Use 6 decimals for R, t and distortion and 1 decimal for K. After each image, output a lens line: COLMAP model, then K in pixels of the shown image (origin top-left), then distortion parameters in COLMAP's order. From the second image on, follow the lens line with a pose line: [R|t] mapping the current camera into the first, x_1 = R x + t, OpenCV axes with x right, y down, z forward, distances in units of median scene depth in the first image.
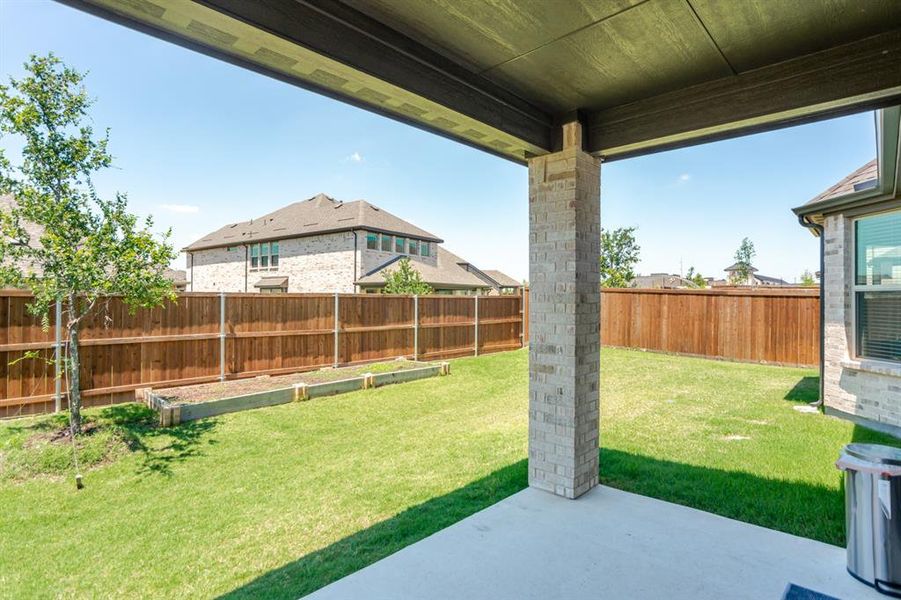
lens RADIAL K [[465.7, 0, 449.6], [0, 465.7, 305.4], [0, 0, 1]] dist [-0.053746, 0.023358]
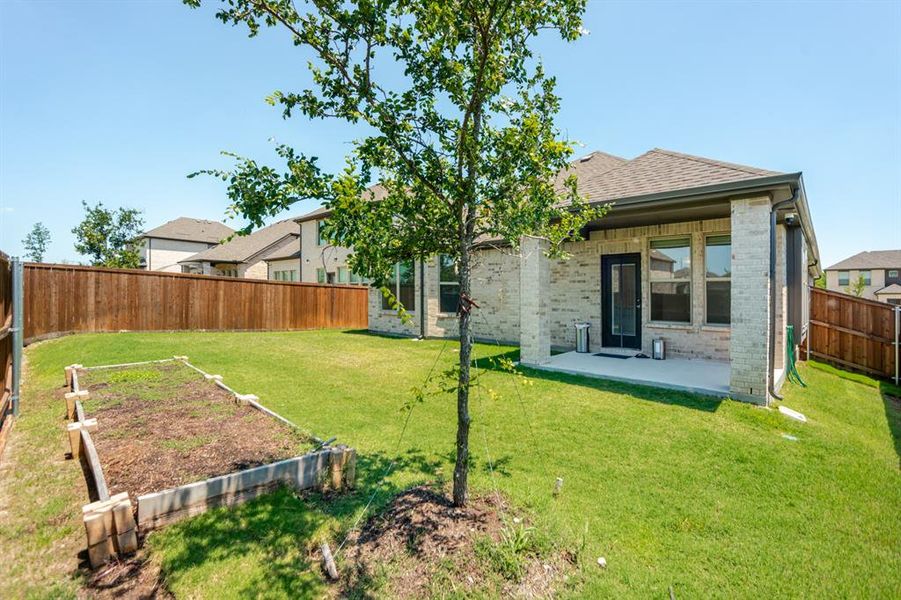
lens RADIAL K [[409.8, 0, 448.3], [0, 409.8, 295.4], [0, 0, 1]] dist [-0.062809, 0.020515]
pose [[0.012791, 0.001325, 0.999917, -0.563608], [-0.002344, 0.999996, -0.001295, 0.013439], [-0.999915, -0.002327, 0.012795, 0.429871]]
